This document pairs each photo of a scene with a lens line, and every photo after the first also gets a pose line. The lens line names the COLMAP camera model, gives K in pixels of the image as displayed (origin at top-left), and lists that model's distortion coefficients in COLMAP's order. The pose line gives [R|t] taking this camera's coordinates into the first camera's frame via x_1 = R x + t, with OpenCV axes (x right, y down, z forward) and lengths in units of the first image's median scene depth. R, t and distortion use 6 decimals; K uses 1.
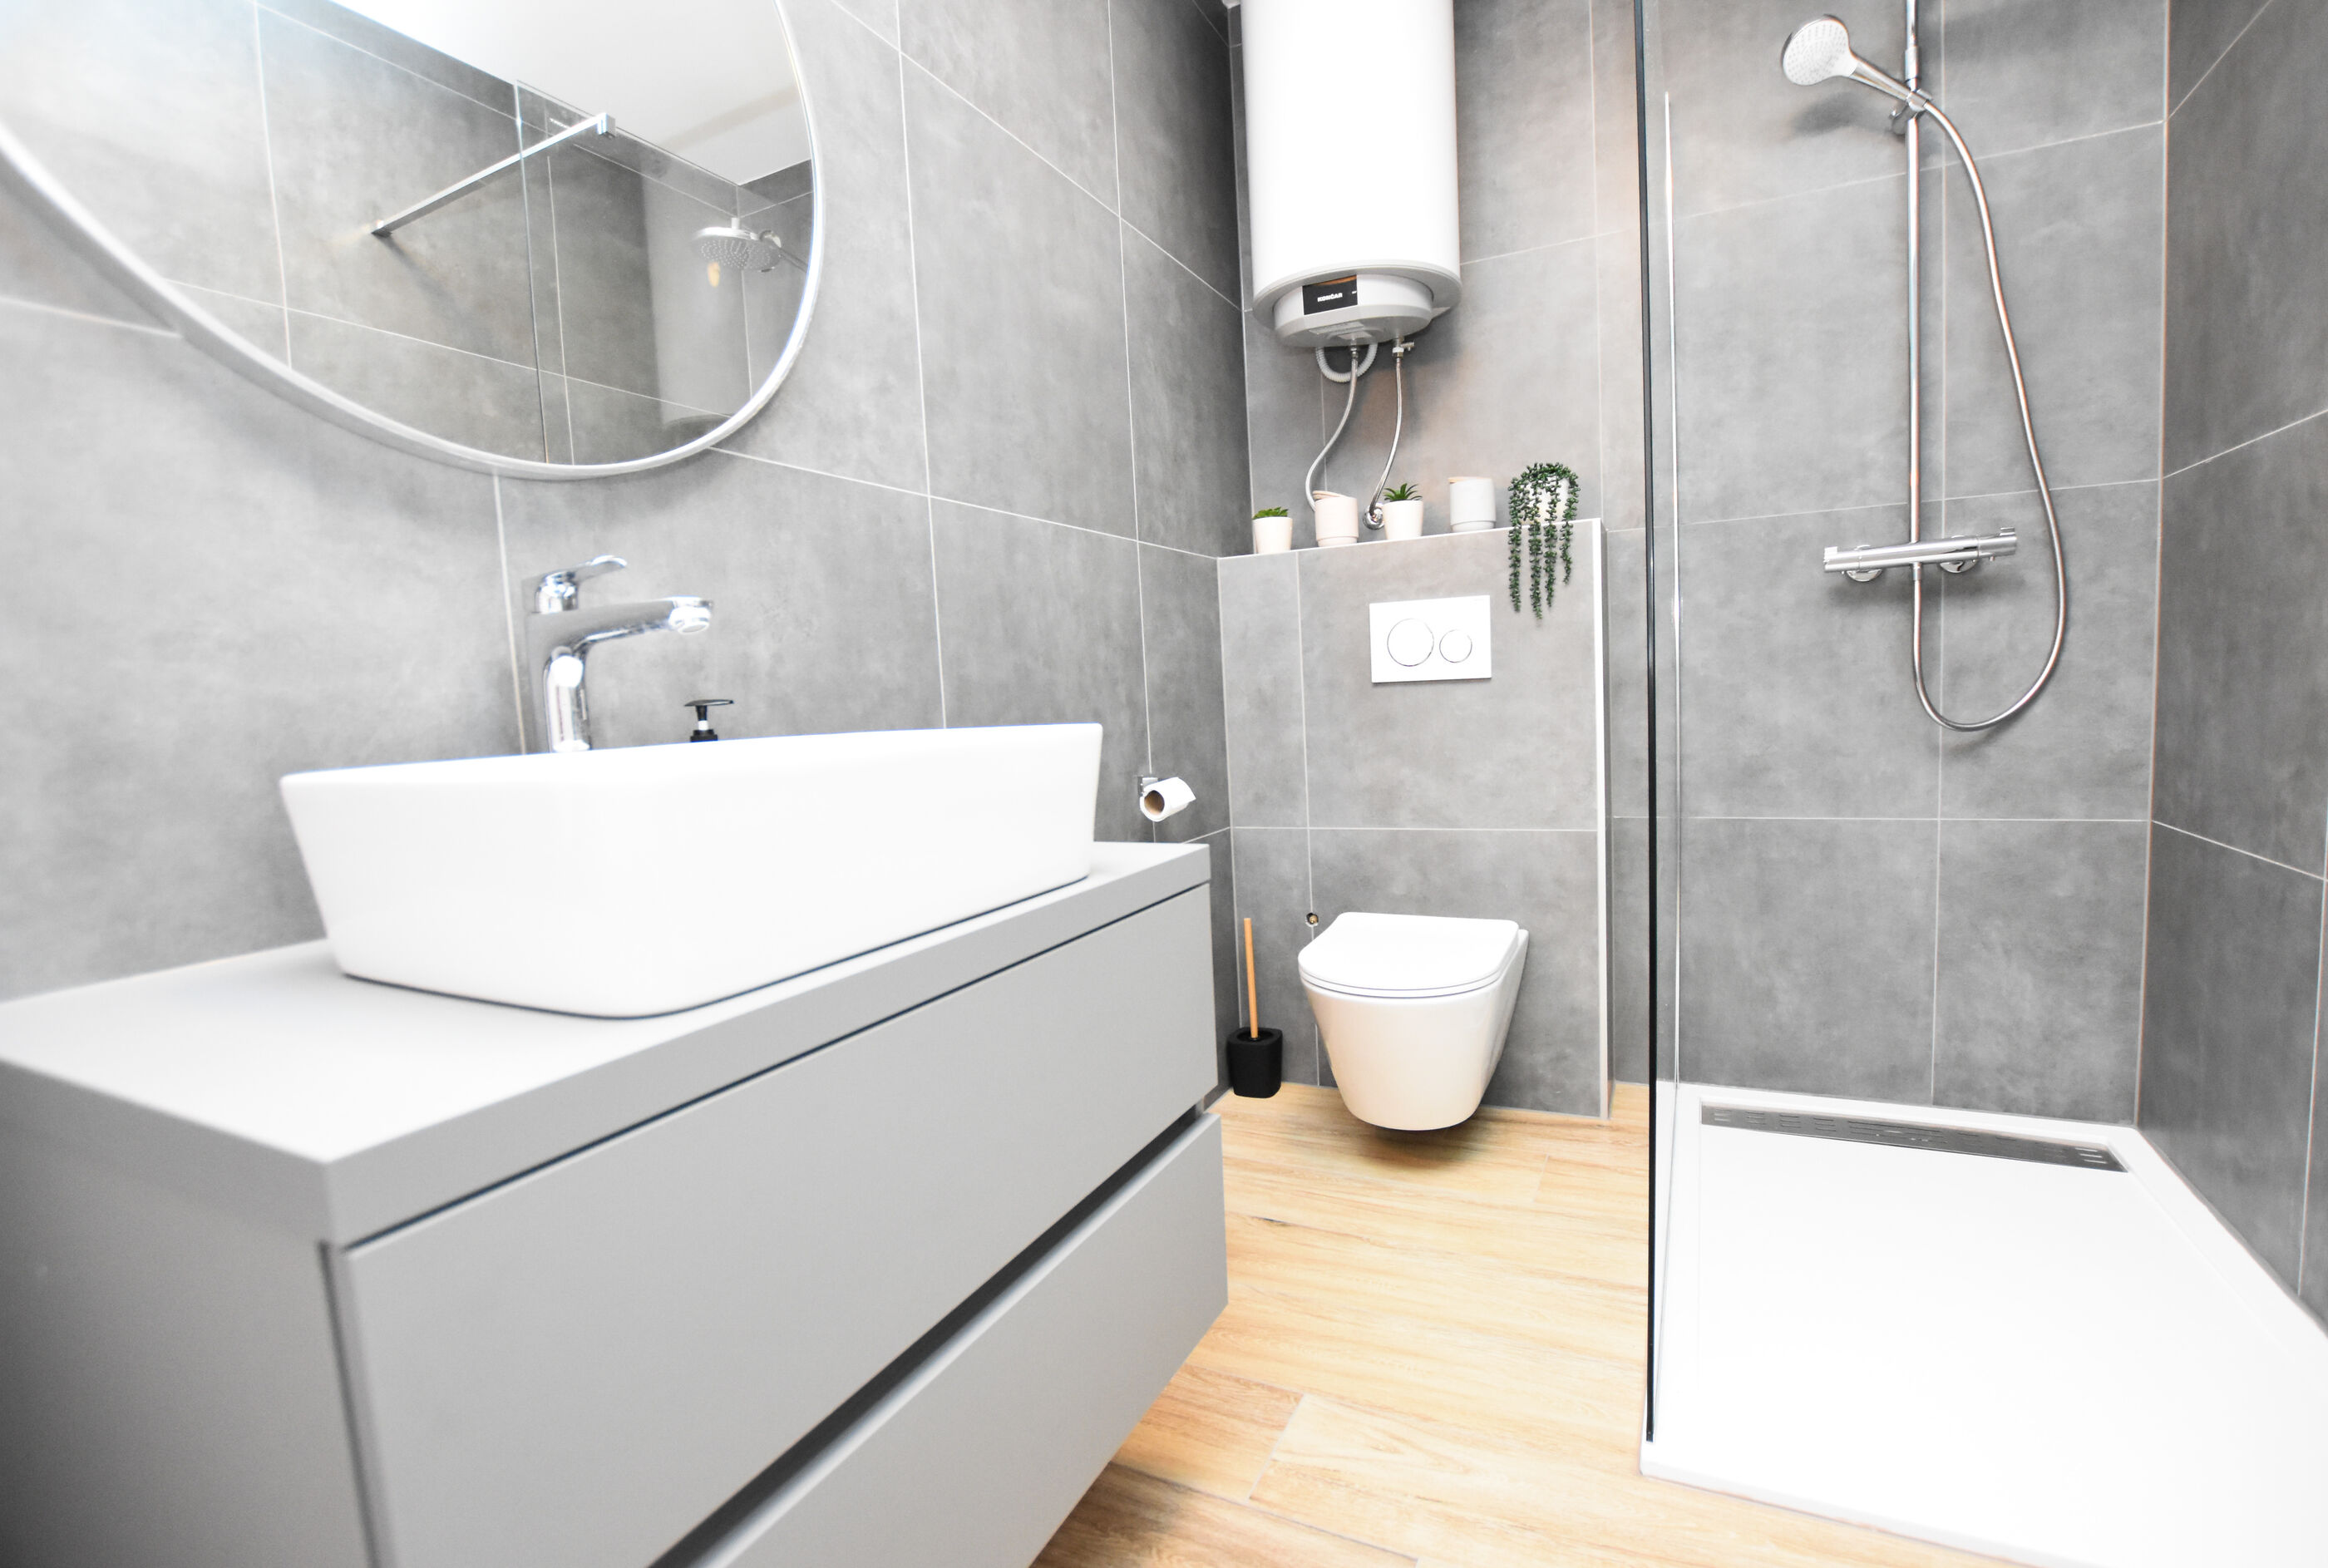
lens RADIAL K [[1048.6, 0, 1177.3], [0, 1048.6, 783.2], [0, 0, 1]] dist [-0.025220, 0.001923]
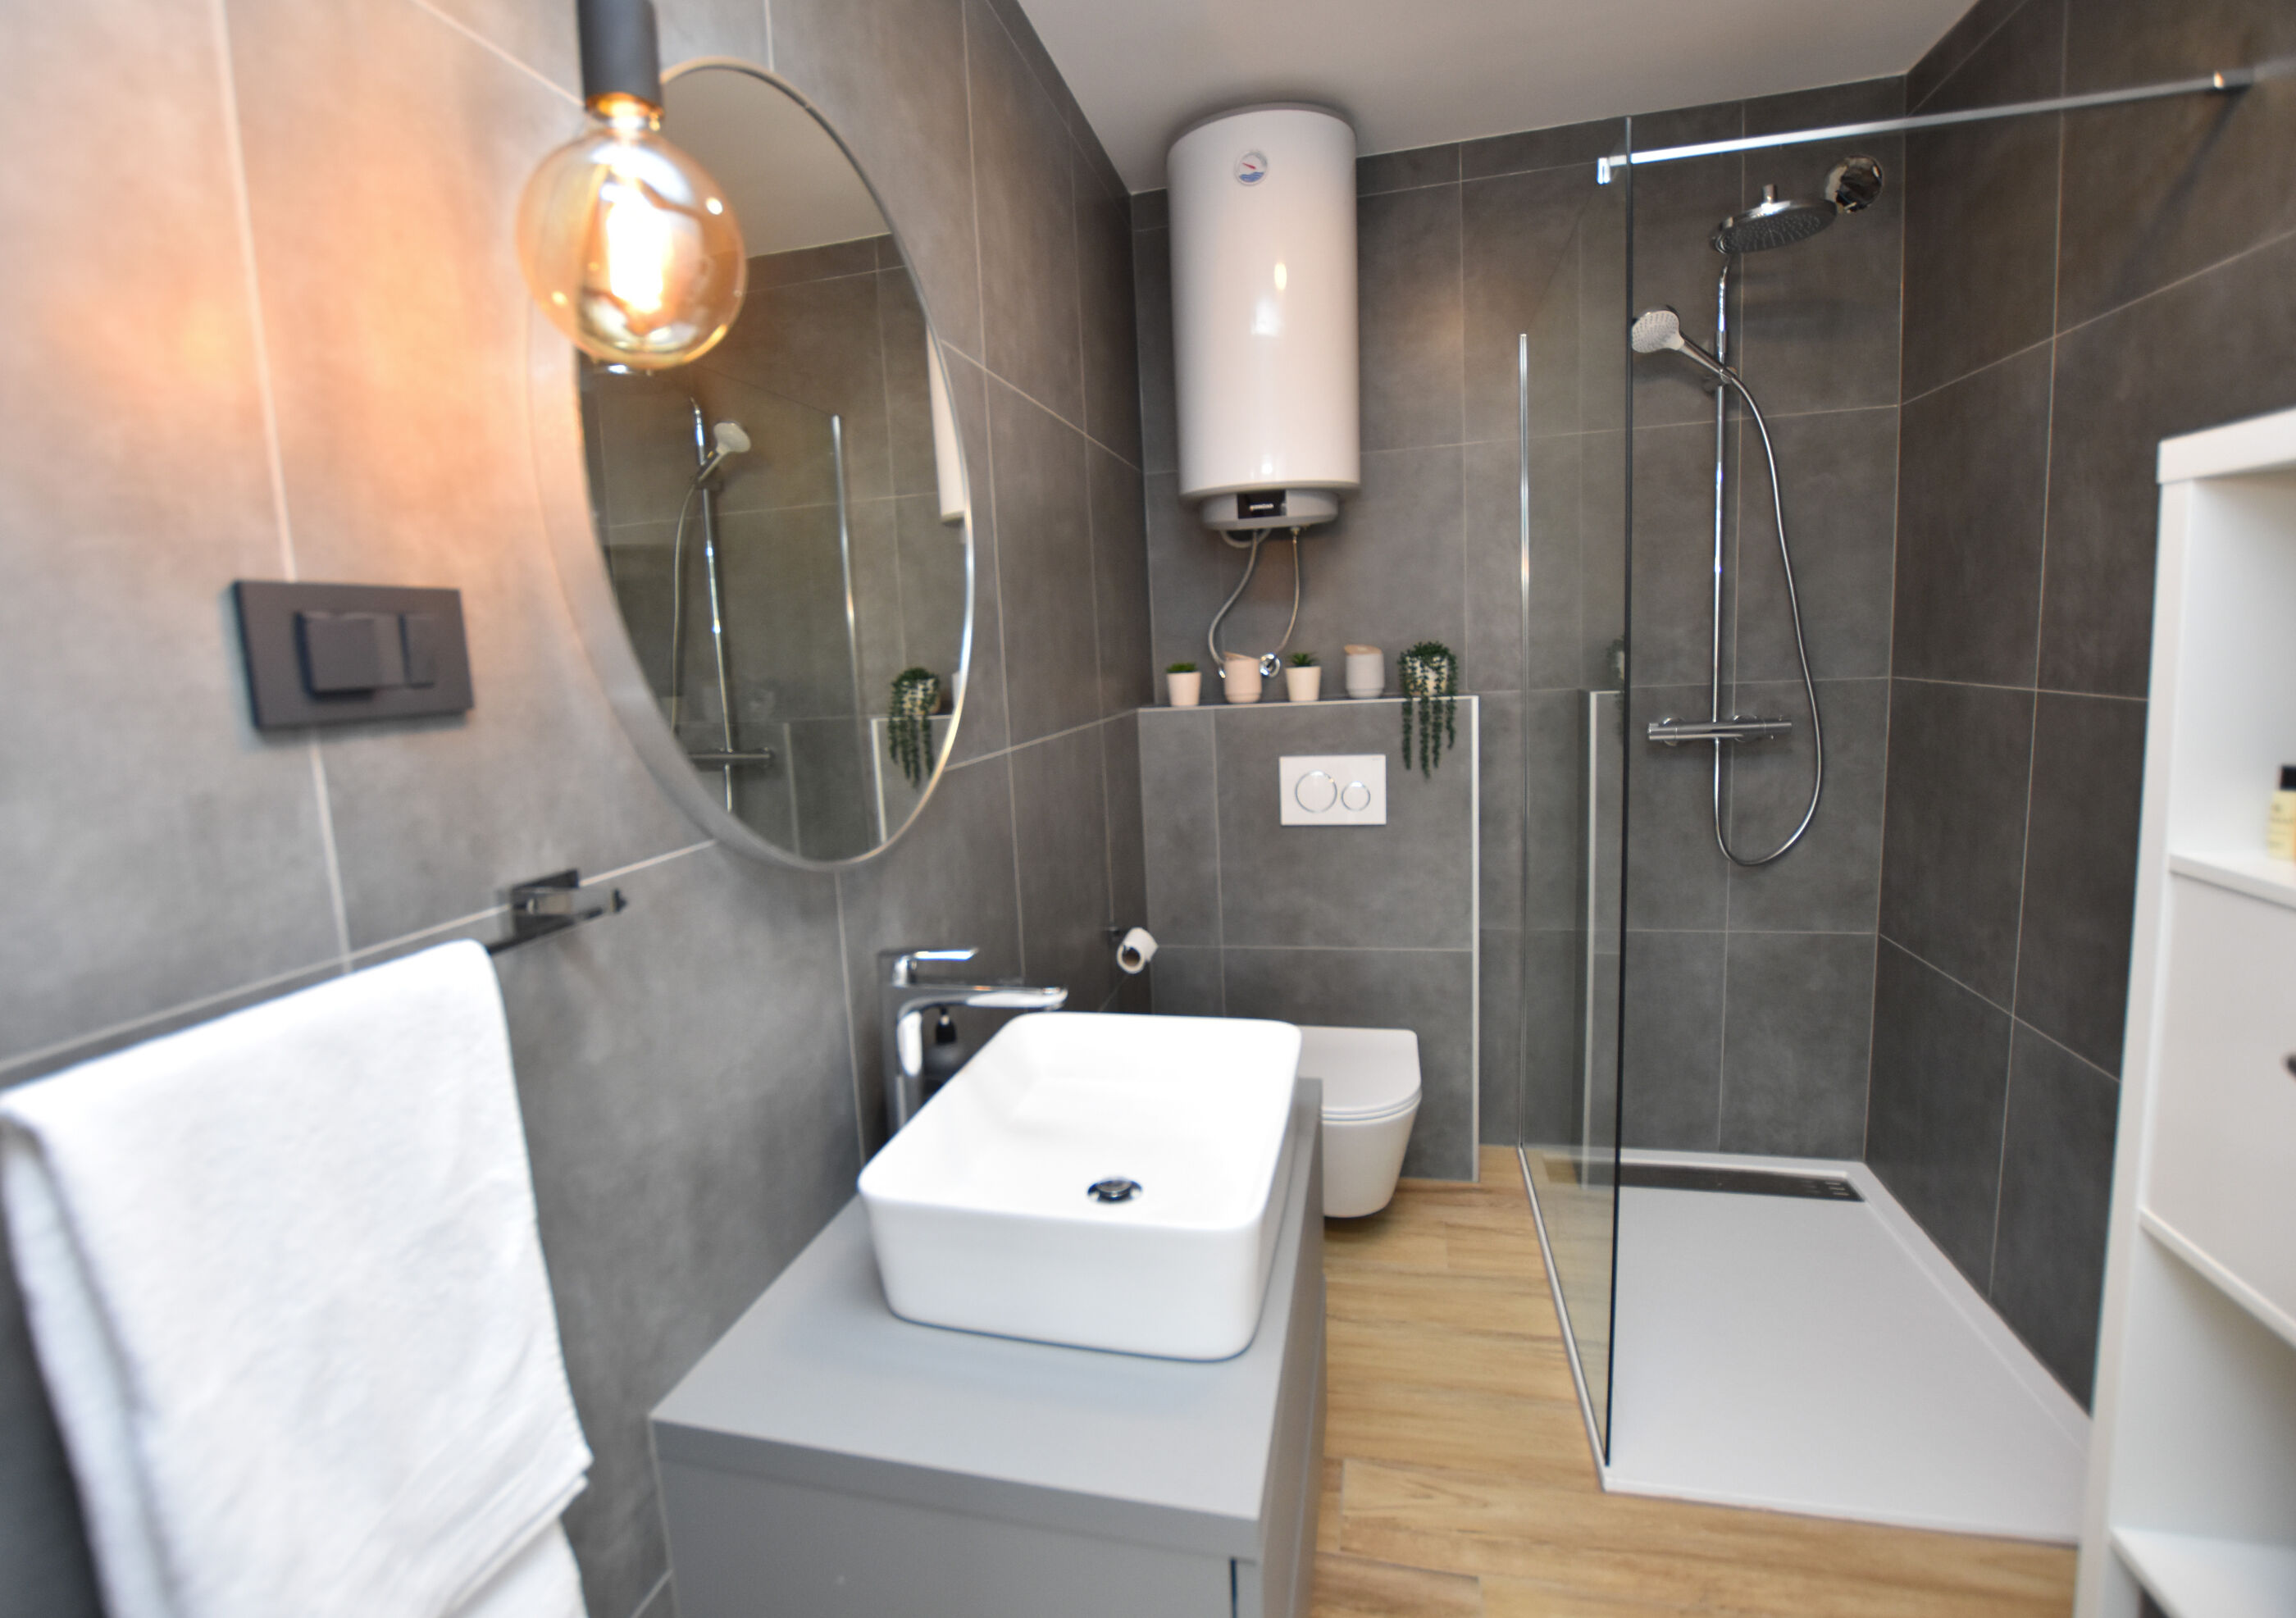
lens RADIAL K [[1089.1, 0, 1059.0], [0, 1089.1, 801.3], [0, 0, 1]] dist [-0.024137, -0.001484]
pose [[0.984751, -0.030714, 0.171236, -0.316221], [0.024091, 0.998884, 0.040623, -0.214644], [-0.172292, -0.035879, 0.984392, -0.167350]]
